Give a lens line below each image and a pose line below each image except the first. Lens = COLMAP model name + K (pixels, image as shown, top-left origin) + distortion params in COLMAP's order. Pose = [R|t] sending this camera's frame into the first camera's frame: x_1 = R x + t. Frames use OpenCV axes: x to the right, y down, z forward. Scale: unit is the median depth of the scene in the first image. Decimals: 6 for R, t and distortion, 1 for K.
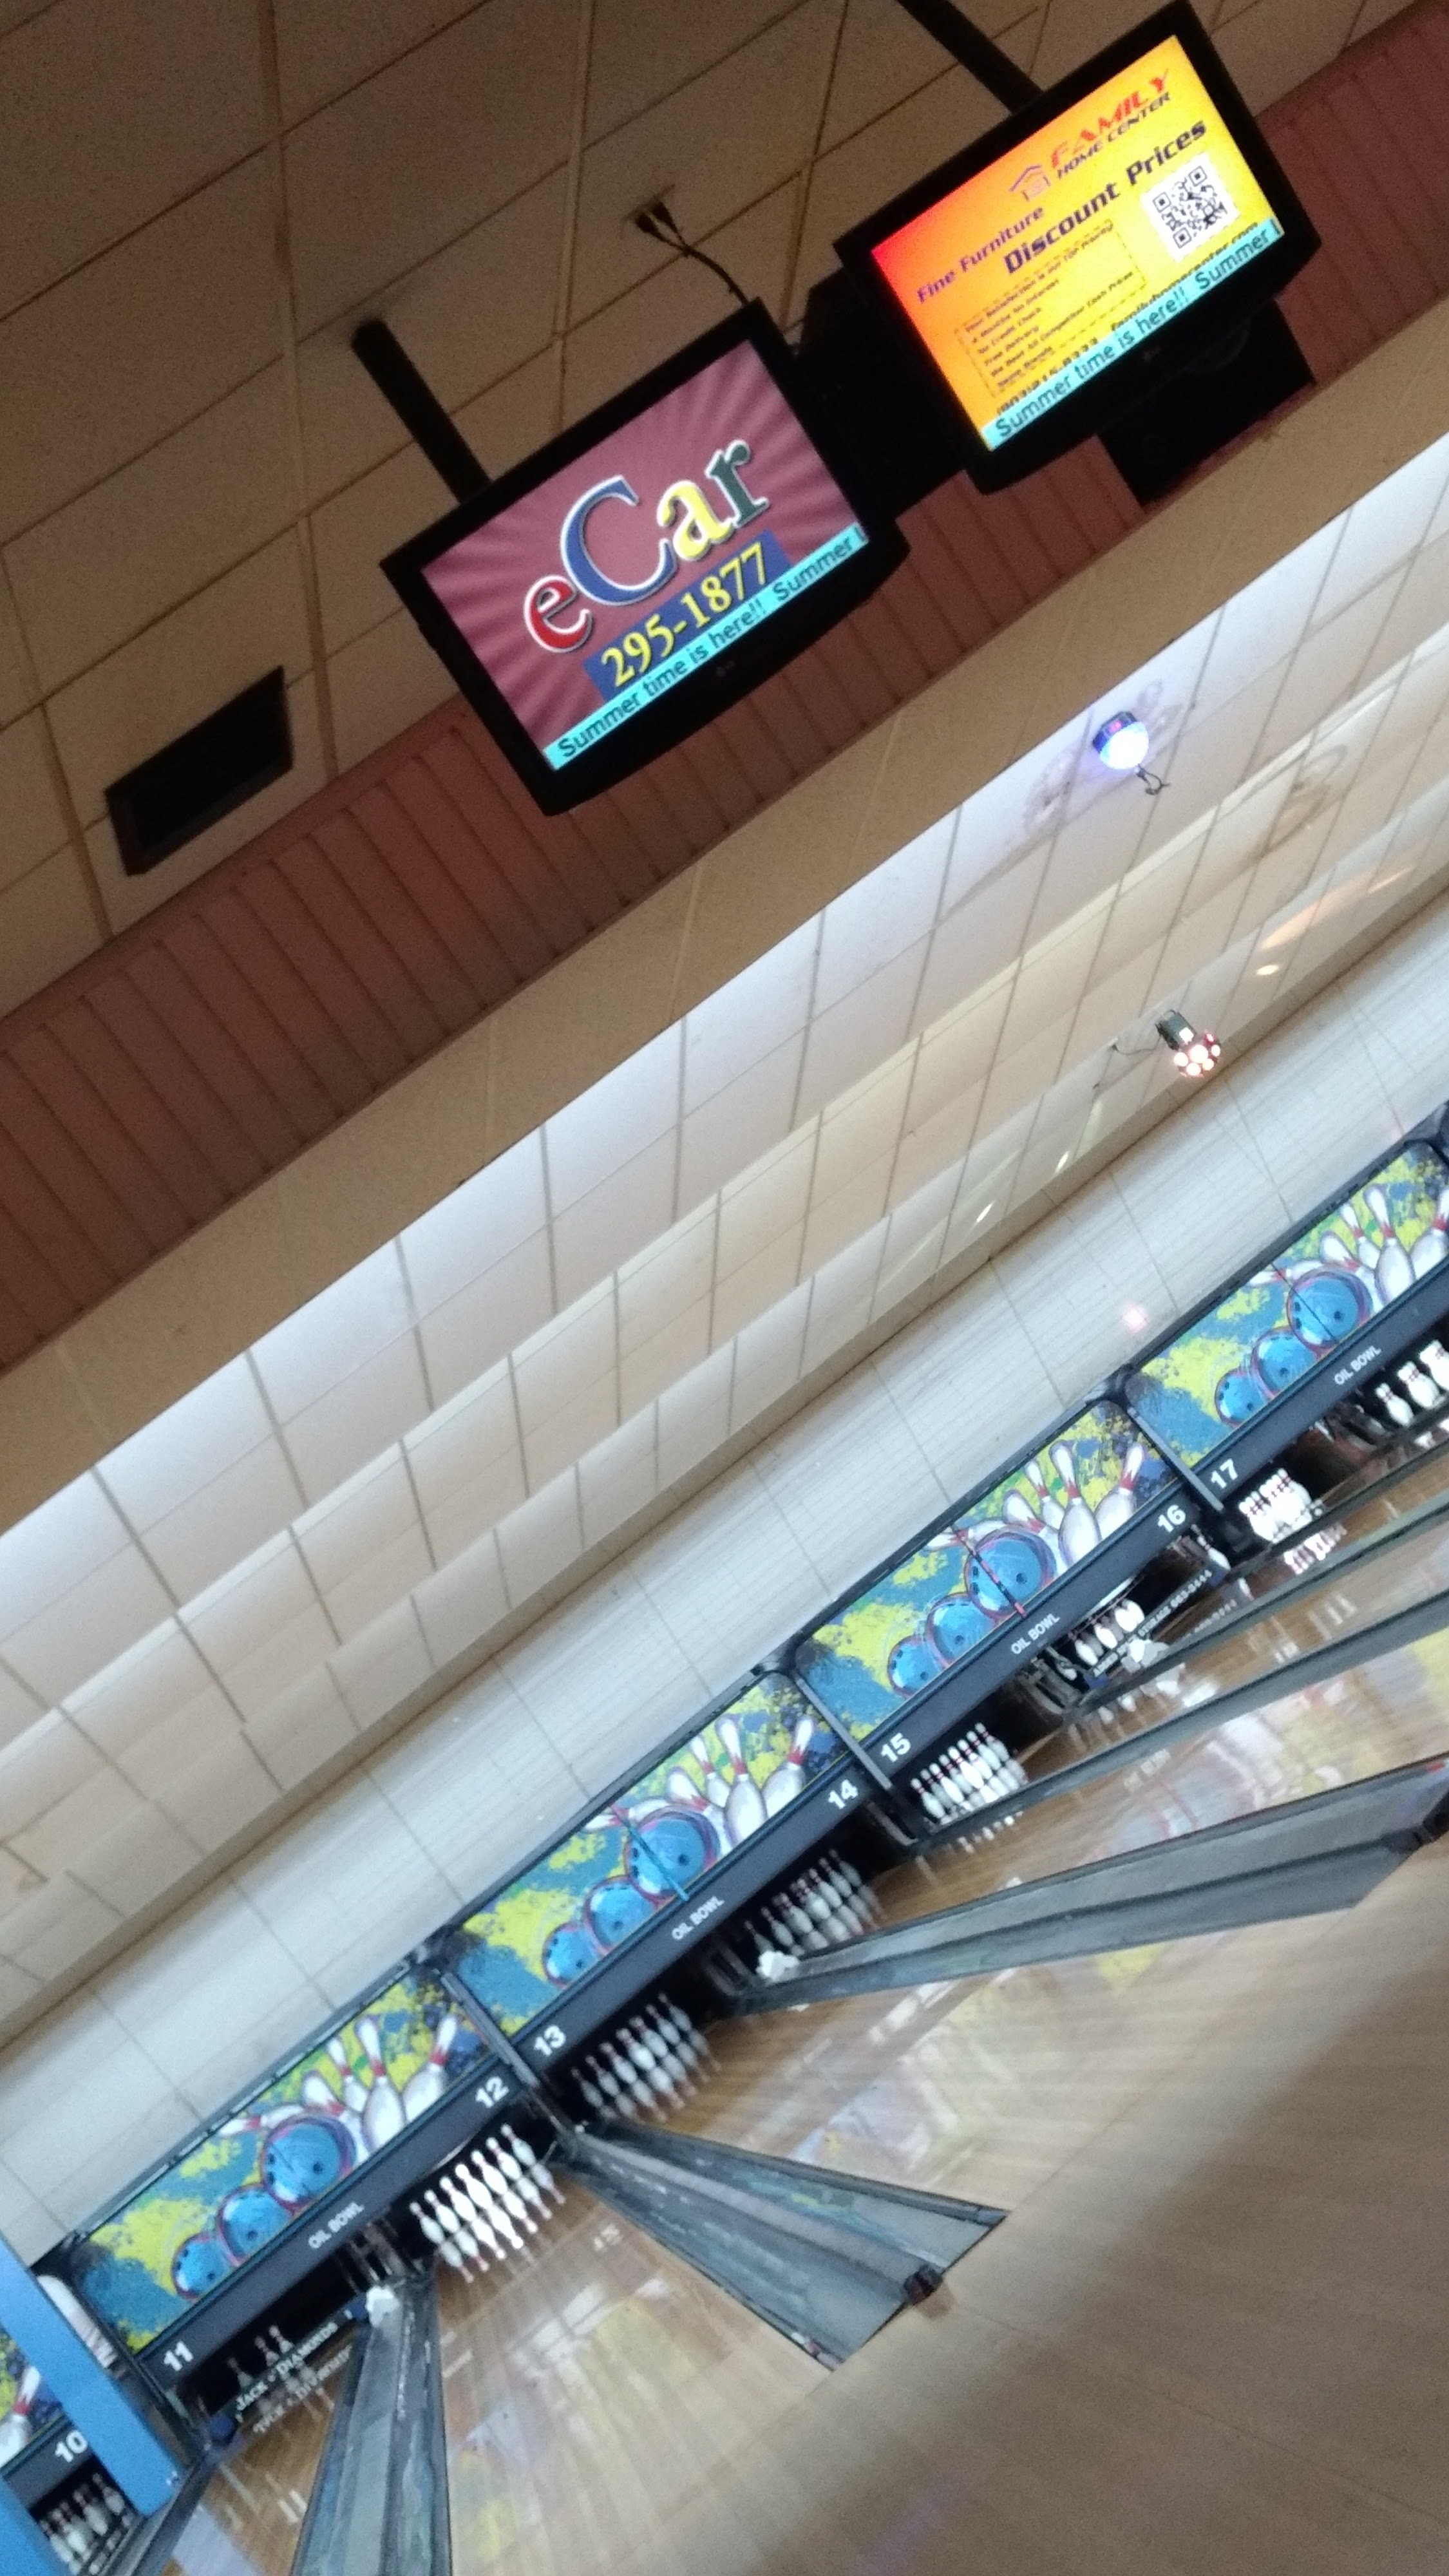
lens RADIAL K [[3223.0, 0, 724.5], [0, 3223.0, 1288.0], [0, 0, 1]] dist [0.011965, 0.006130]
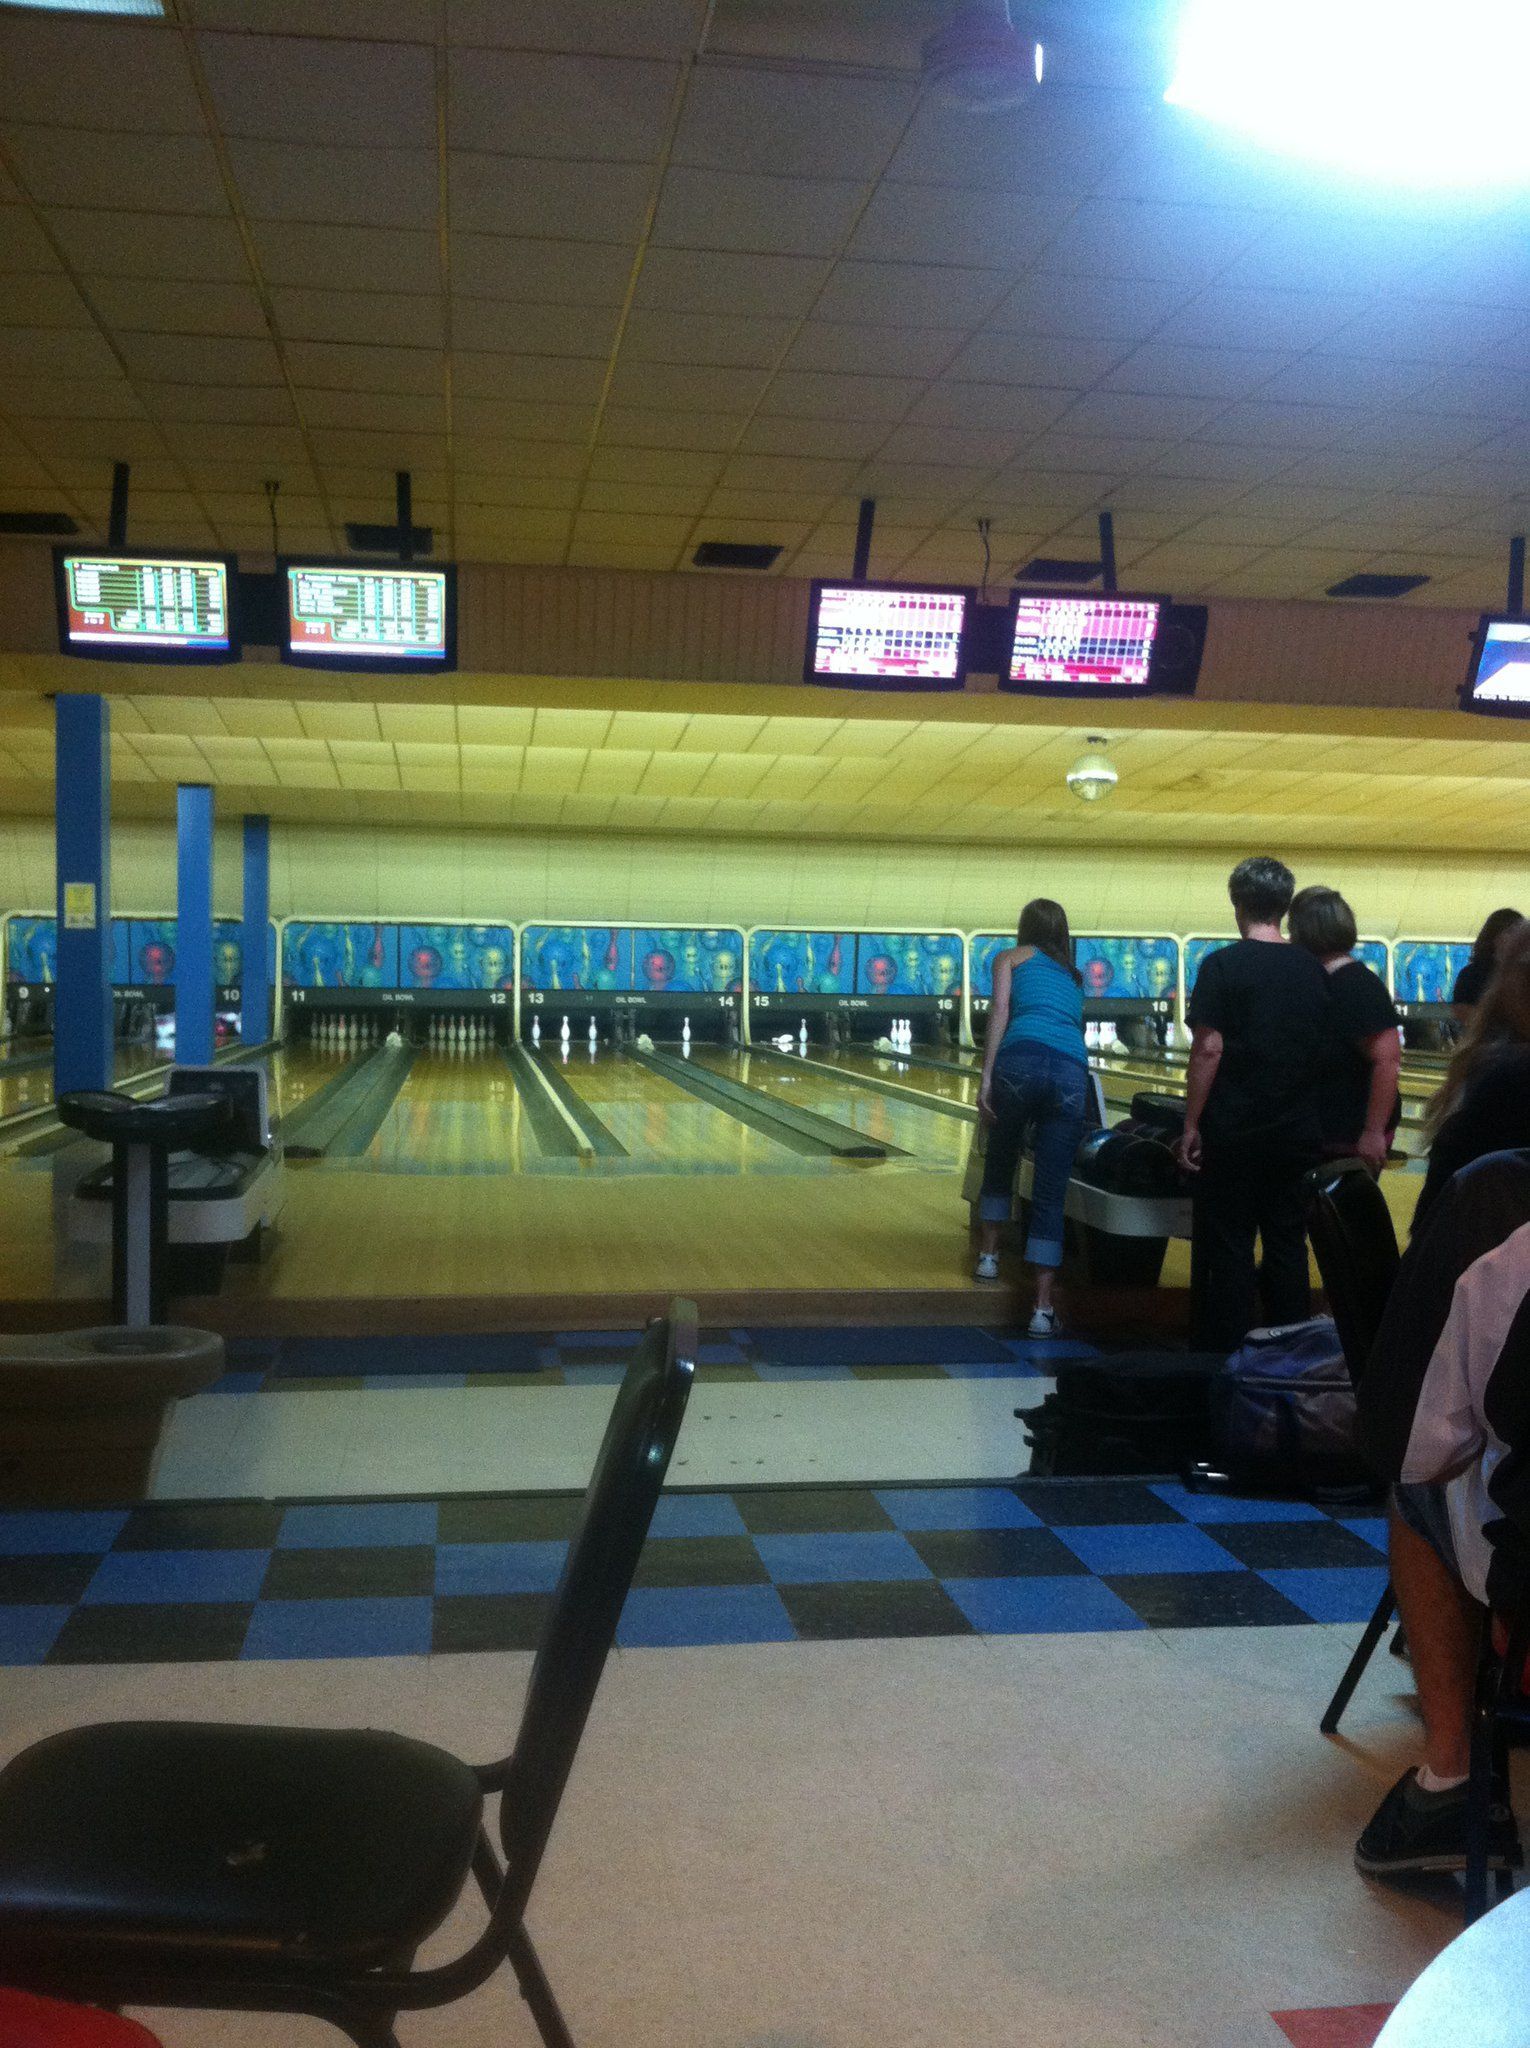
lens RADIAL K [[1628.2, 0, 765.0], [0, 1628.2, 1024.0], [0, 0, 1]] dist [-0.007701, -0.003562]
pose [[0.758481, 0.648413, 0.065314, 0.014326], [-0.649972, 0.745384, 0.148121, -0.065306], [0.047360, -0.154799, 0.986810, -0.288196]]
